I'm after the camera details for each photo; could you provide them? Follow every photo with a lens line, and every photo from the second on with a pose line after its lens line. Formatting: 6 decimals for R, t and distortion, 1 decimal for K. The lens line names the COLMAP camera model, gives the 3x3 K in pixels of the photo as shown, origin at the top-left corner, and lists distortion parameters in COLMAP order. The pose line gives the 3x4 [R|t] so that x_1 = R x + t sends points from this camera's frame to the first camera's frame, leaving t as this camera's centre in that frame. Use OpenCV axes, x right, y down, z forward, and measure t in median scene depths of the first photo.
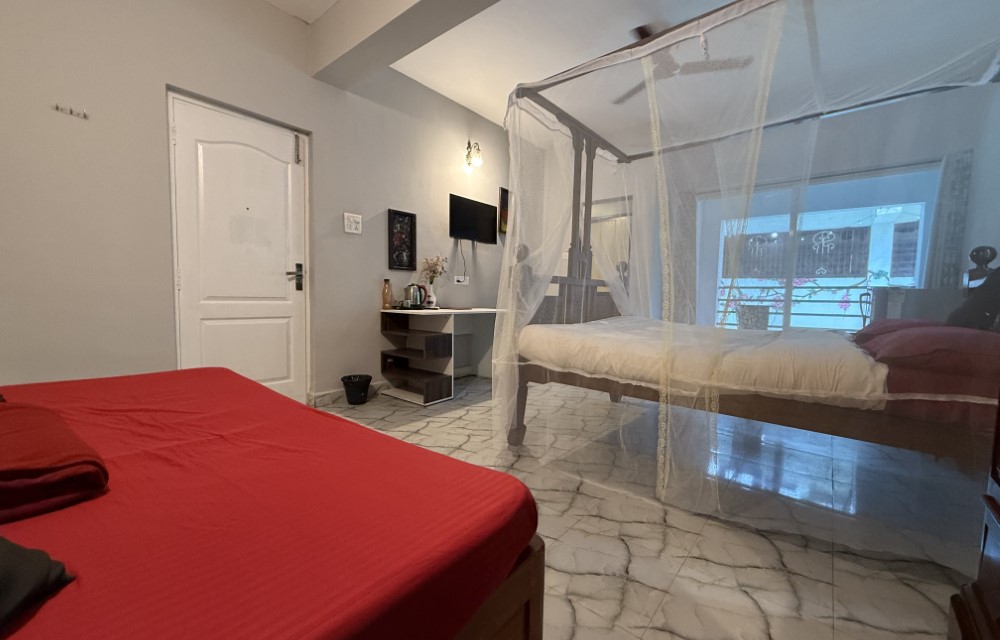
lens RADIAL K [[396.7, 0, 500.0], [0, 396.7, 320.0], [0, 0, 1]] dist [-0.000628, -0.000427]
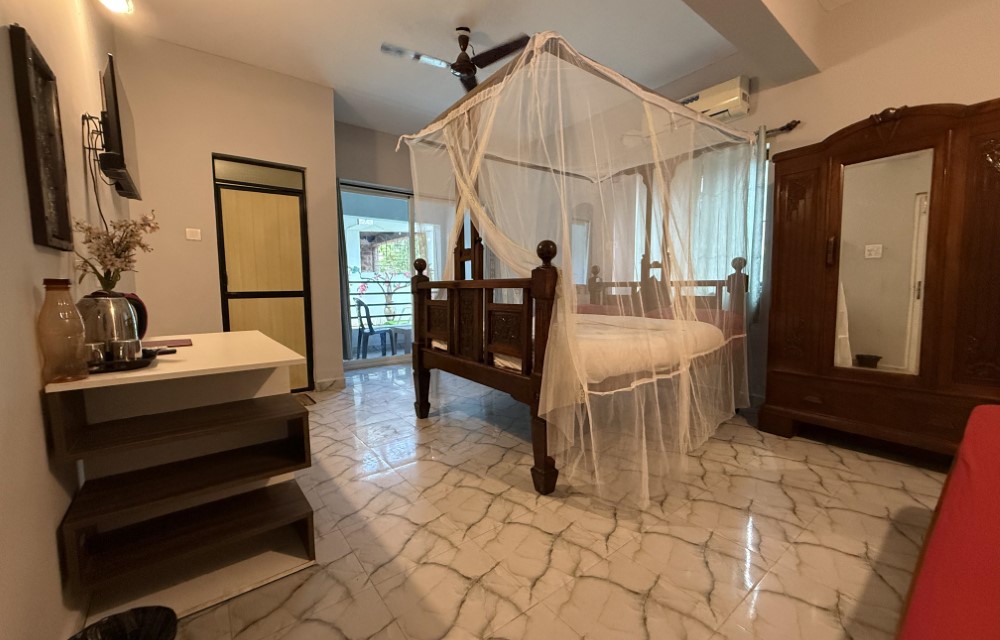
lens RADIAL K [[396.7, 0, 500.0], [0, 396.7, 320.0], [0, 0, 1]] dist [-0.000628, -0.000427]
pose [[0.221420, -0.102127, 0.969816, -0.629046], [0.074976, 0.993340, 0.087486, -0.092782], [-0.972292, 0.053342, 0.227602, 0.777214]]
